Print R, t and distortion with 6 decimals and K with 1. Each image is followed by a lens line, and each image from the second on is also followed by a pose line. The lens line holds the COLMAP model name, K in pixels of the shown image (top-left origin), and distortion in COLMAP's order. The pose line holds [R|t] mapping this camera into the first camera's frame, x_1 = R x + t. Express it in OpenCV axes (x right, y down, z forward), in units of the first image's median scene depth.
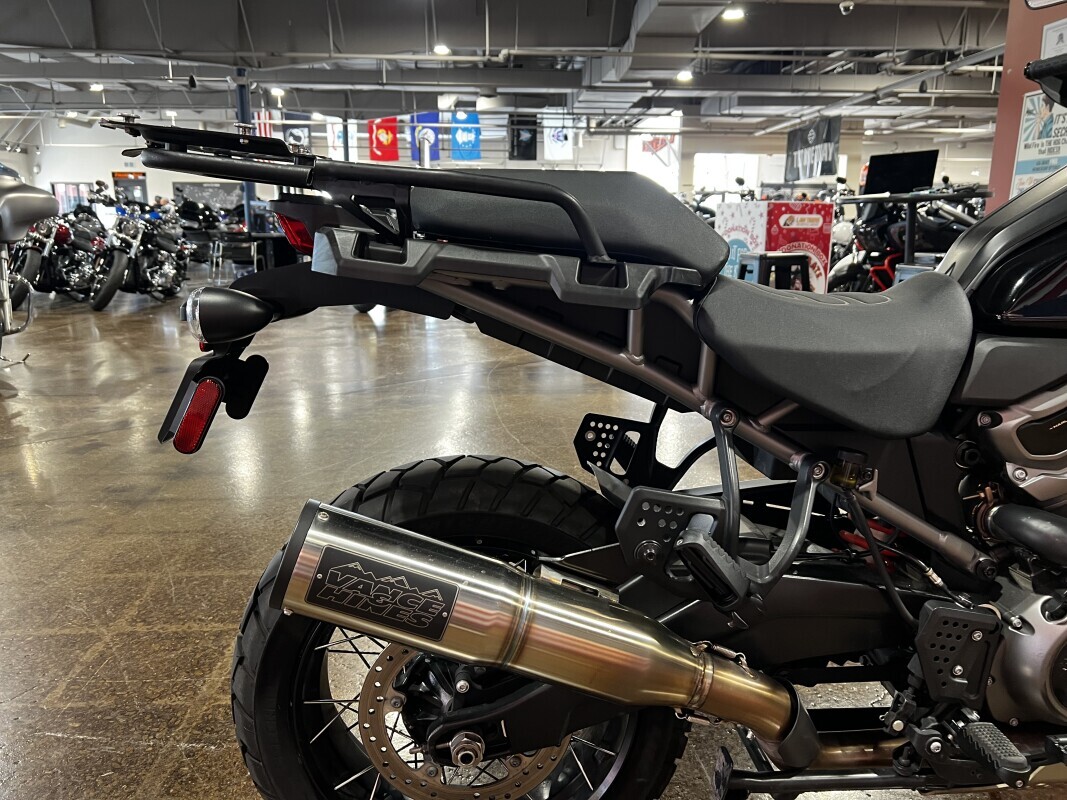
lens RADIAL K [[805.7, 0, 543.5], [0, 805.7, 405.2], [0, 0, 1]] dist [0.037378, -0.043975]
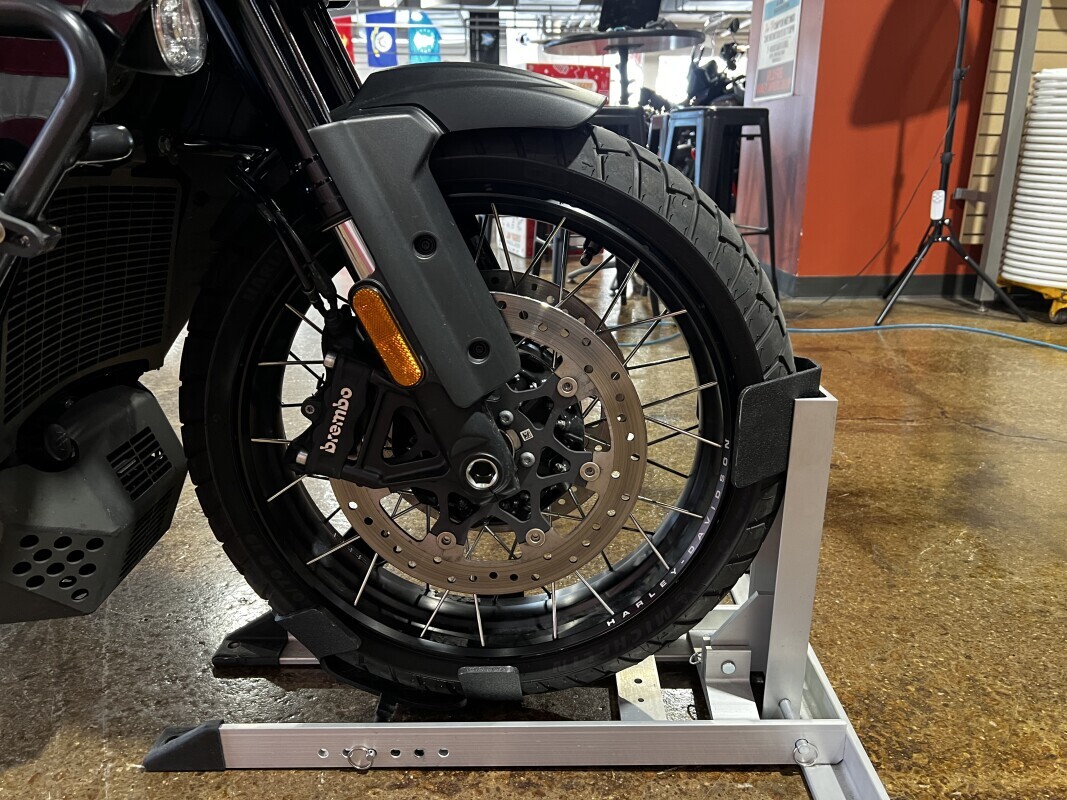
lens RADIAL K [[805.7, 0, 553.0], [0, 805.7, 401.4], [0, 0, 1]] dist [0.037378, -0.043975]
pose [[0.999901, 0.003146, -0.013702, 0.183991], [-0.001976, 0.996413, 0.084597, 0.026587], [0.013919, -0.084562, 0.996321, 0.043337]]
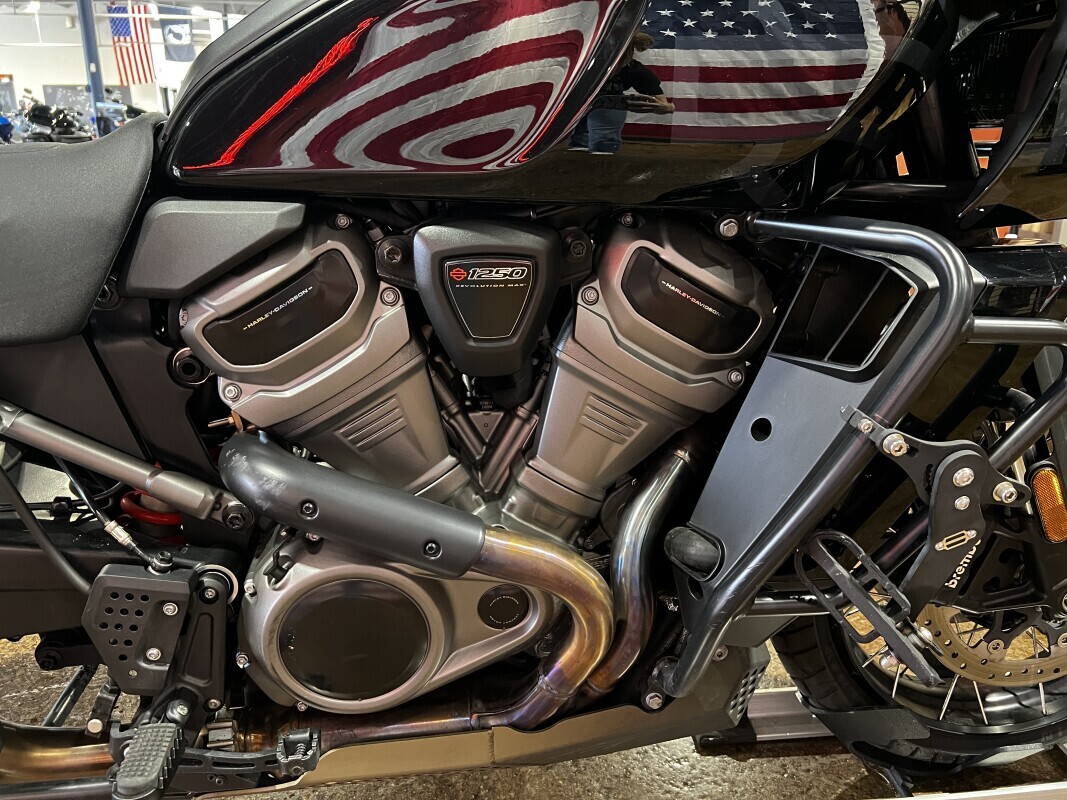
lens RADIAL K [[805.7, 0, 549.6], [0, 805.7, 403.9], [0, 0, 1]] dist [0.037378, -0.043975]
pose [[0.996824, -0.023844, 0.075986, 0.096177], [0.016184, 0.994868, 0.099877, 0.003312], [-0.077977, -0.098330, 0.992094, 0.029642]]
